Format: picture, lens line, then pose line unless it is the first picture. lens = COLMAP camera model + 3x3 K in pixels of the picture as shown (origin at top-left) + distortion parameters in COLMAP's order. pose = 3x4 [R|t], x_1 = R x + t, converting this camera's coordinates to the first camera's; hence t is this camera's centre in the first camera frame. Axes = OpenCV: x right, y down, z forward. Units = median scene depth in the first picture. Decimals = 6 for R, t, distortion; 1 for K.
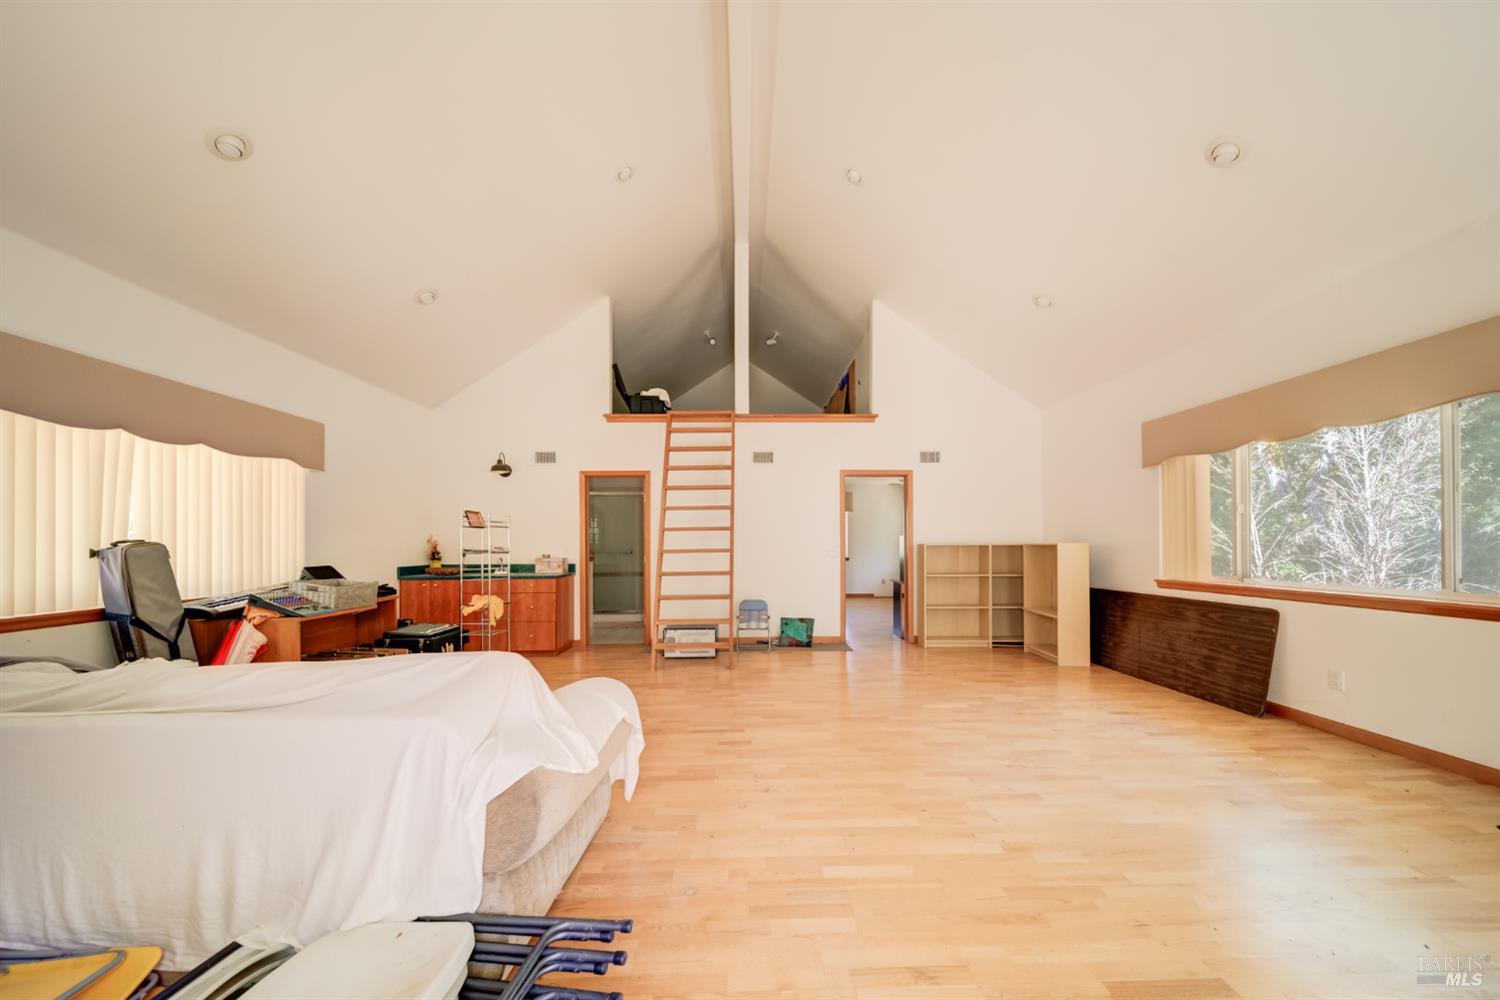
lens RADIAL K [[576.5, 0, 747.2], [0, 576.5, 545.6], [0, 0, 1]] dist [0.000253, -0.000118]
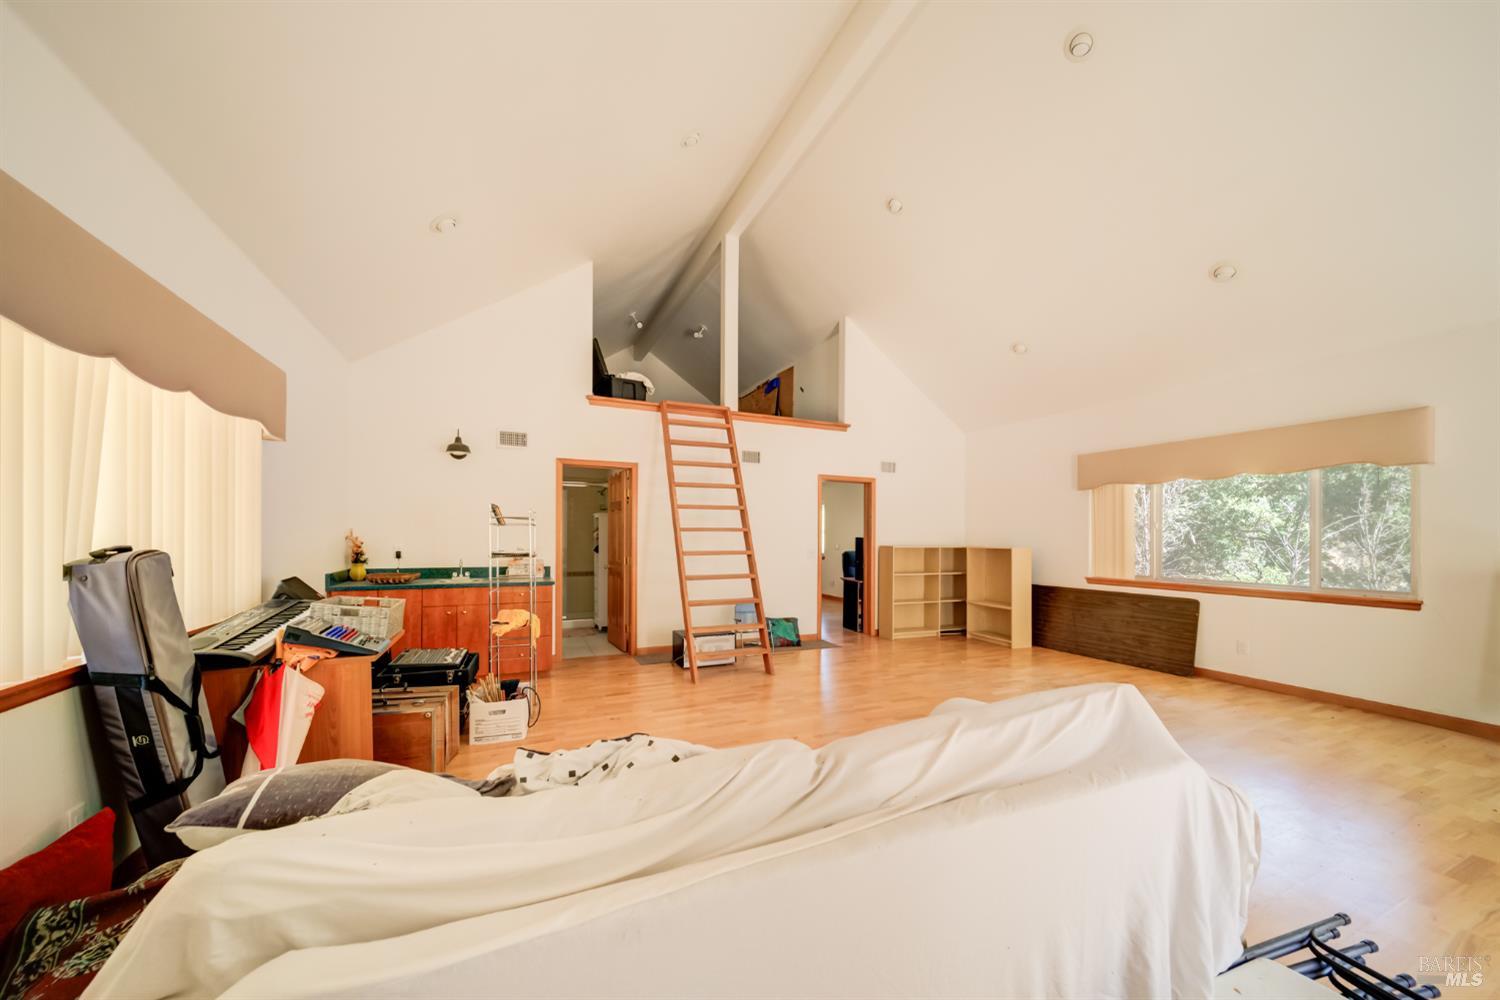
lens RADIAL K [[576.5, 0, 748.6], [0, 576.5, 536.6], [0, 0, 1]] dist [0.000253, -0.000118]
pose [[0.911067, 0.012647, 0.412065, -0.474515], [-0.012990, 0.999914, -0.001969, -0.018116], [-0.412054, -0.003558, 0.911152, 0.125289]]
